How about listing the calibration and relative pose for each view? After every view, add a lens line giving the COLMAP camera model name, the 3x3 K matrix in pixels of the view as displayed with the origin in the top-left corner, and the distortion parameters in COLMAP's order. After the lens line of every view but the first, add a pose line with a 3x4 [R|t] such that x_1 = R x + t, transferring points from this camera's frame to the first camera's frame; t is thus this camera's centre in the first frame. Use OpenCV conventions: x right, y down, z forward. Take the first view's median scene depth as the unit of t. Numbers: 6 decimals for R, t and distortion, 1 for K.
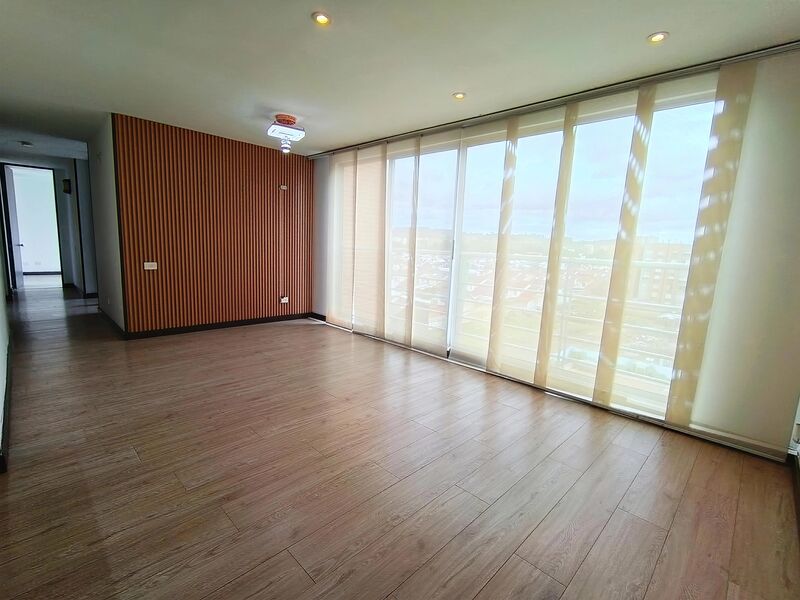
lens RADIAL K [[372.6, 0, 398.5], [0, 372.6, 299.3], [0, 0, 1]] dist [-0.004779, -0.001763]
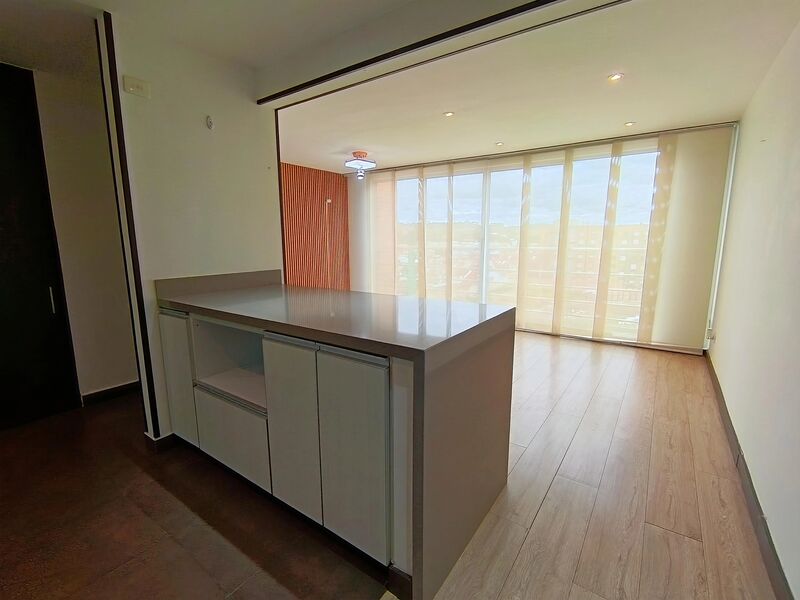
lens RADIAL K [[372.6, 0, 399.9], [0, 372.6, 302.0], [0, 0, 1]] dist [-0.004779, -0.001763]
pose [[0.994575, -0.054625, 0.088527, -0.403221], [0.054006, 0.998497, 0.009382, 0.060518], [-0.088906, -0.004551, 0.996030, -0.476961]]
